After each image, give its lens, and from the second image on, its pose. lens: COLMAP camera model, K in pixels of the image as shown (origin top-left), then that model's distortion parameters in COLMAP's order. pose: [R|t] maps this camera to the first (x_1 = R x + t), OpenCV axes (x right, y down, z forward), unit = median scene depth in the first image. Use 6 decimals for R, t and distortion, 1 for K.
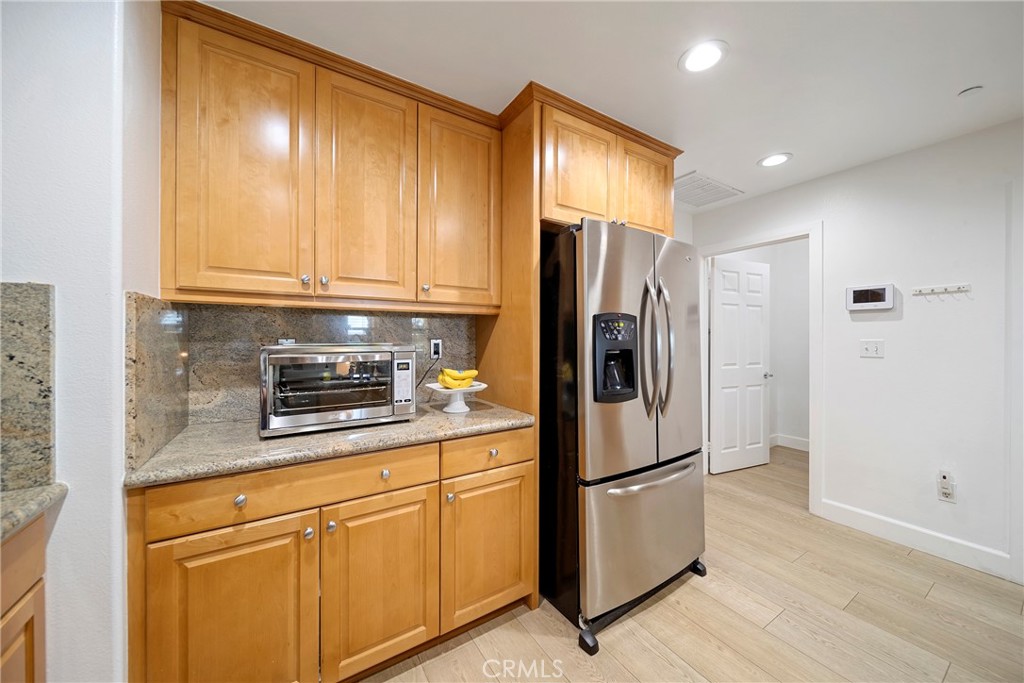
lens RADIAL K [[362.1, 0, 501.4], [0, 362.1, 335.9], [0, 0, 1]] dist [-0.002213, -0.000202]
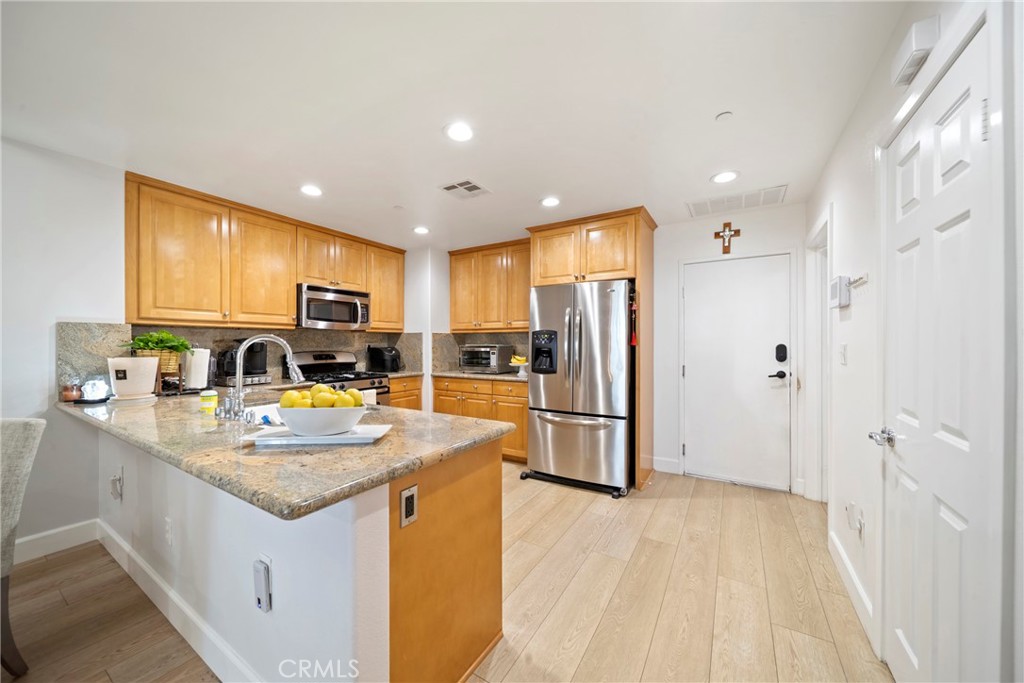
lens RADIAL K [[362.1, 0, 507.8], [0, 362.1, 343.0], [0, 0, 1]] dist [-0.002213, -0.000202]
pose [[0.436784, -0.007236, -0.899537, 2.086380], [0.001386, 0.999972, -0.007371, 0.026036], [0.899565, 0.001973, 0.436781, -0.078466]]
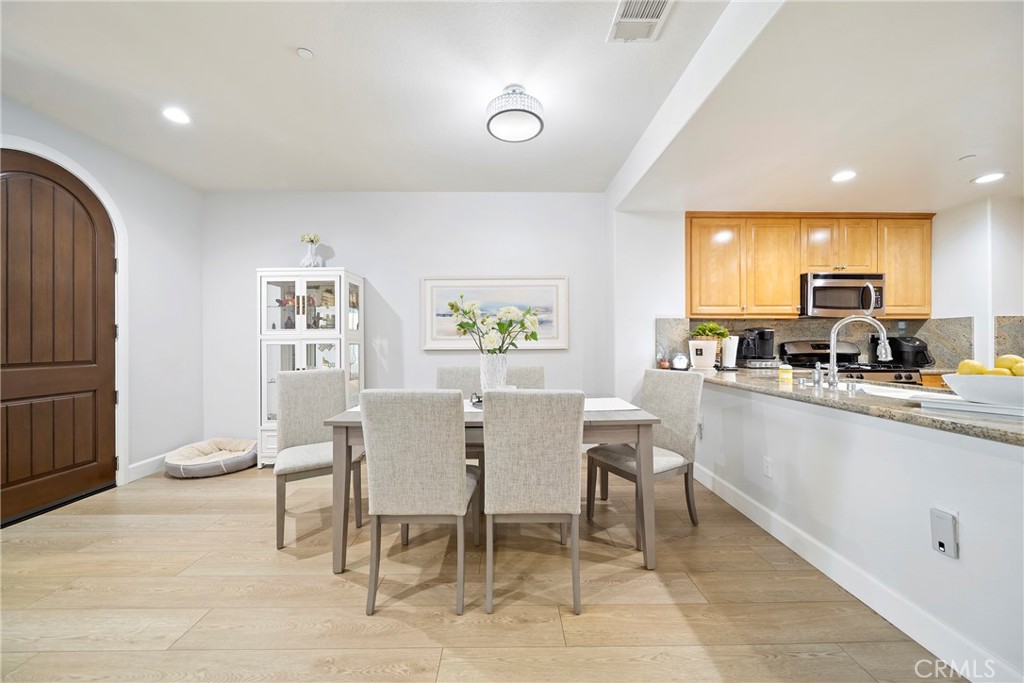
lens RADIAL K [[362.1, 0, 514.8], [0, 362.1, 342.2], [0, 0, 1]] dist [-0.002213, -0.000202]
pose [[-0.518170, -0.006330, -0.855254, 2.413580], [-0.004713, 0.999979, -0.004545, 0.091574], [0.855265, 0.001676, -0.518189, -0.621316]]
